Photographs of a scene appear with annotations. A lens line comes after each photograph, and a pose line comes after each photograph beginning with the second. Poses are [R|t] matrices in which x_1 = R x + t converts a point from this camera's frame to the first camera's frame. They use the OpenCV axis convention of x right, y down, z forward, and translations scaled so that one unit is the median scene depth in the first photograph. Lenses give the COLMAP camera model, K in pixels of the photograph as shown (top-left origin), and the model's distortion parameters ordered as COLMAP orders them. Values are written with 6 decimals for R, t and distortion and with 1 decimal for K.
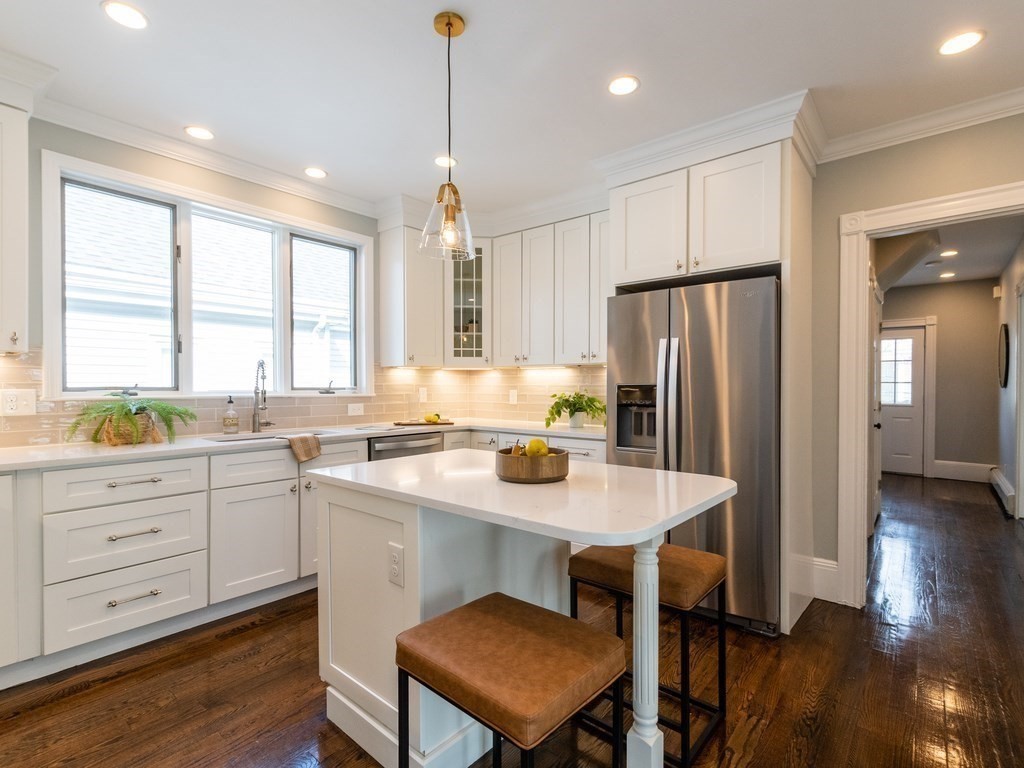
lens RADIAL K [[503.9, 0, 516.9], [0, 503.9, 388.1], [0, 0, 1]] dist [0.004995, -0.003317]
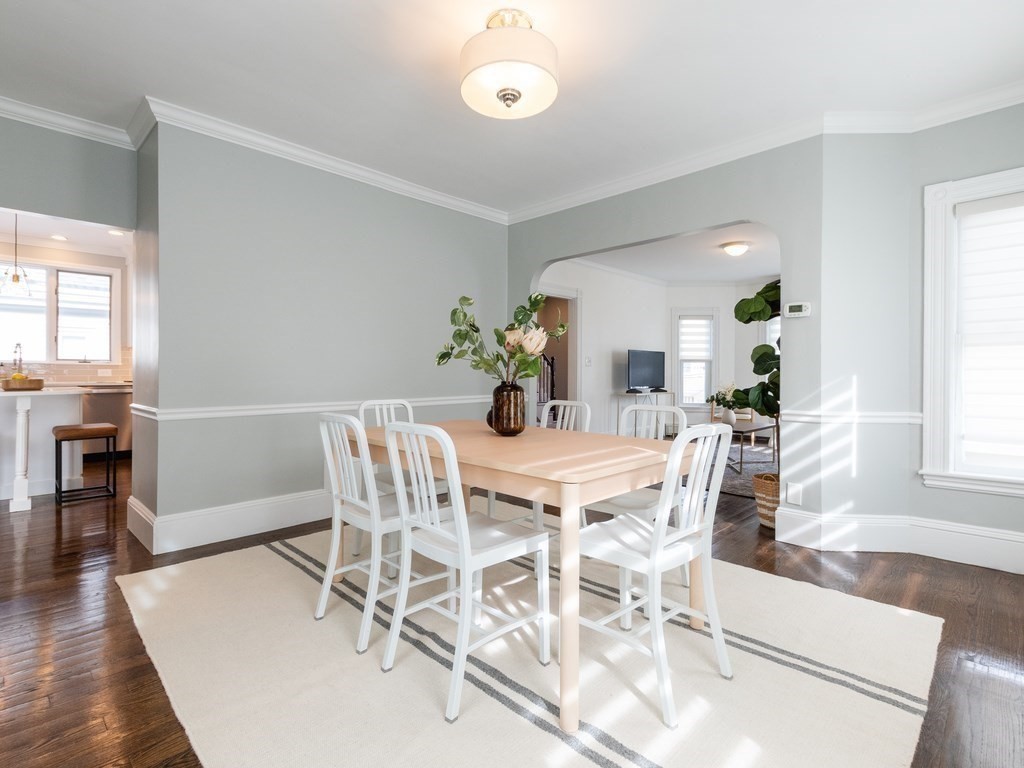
lens RADIAL K [[503.9, 0, 516.8], [0, 503.9, 369.9], [0, 0, 1]] dist [0.004995, -0.003317]
pose [[0.996774, 0.009283, -0.079722, 1.262500], [-0.009545, 0.999950, -0.002907, 0.026590], [0.079691, 0.003658, 0.996813, -0.599355]]
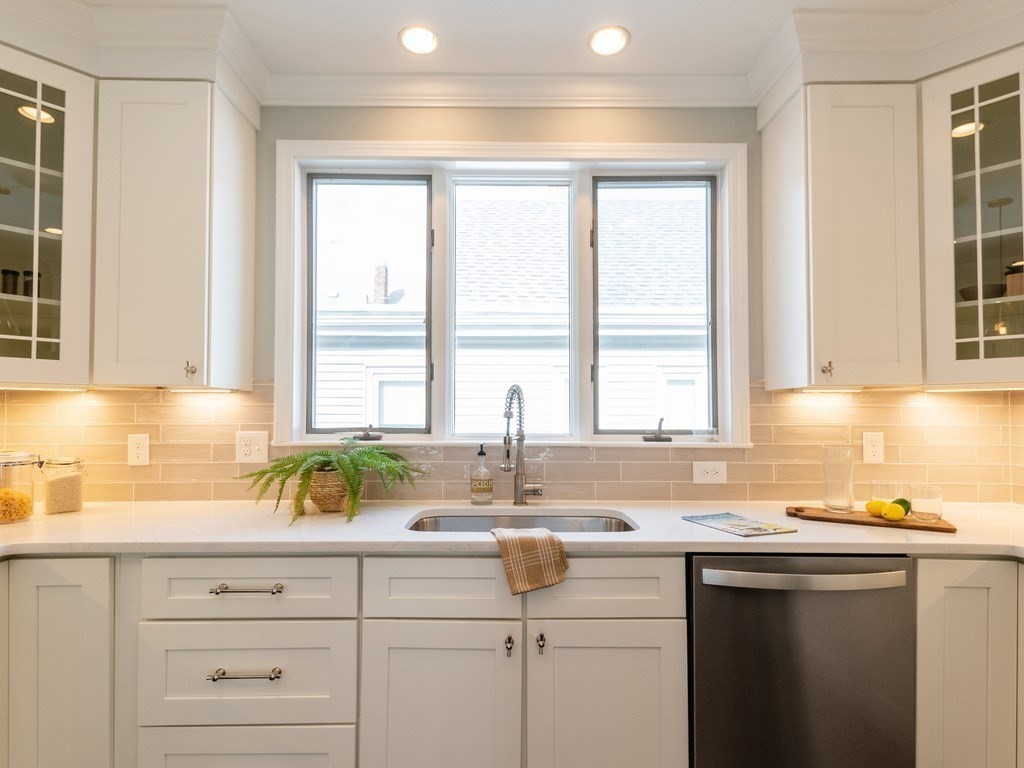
lens RADIAL K [[503.9, 0, 511.7], [0, 503.9, 403.6], [0, 0, 1]] dist [0.004995, -0.003317]
pose [[0.636850, -0.016225, -0.770817, -0.045961], [-0.004953, 0.999672, -0.025133, -0.016980], [0.770972, 0.019824, 0.636560, 0.538598]]
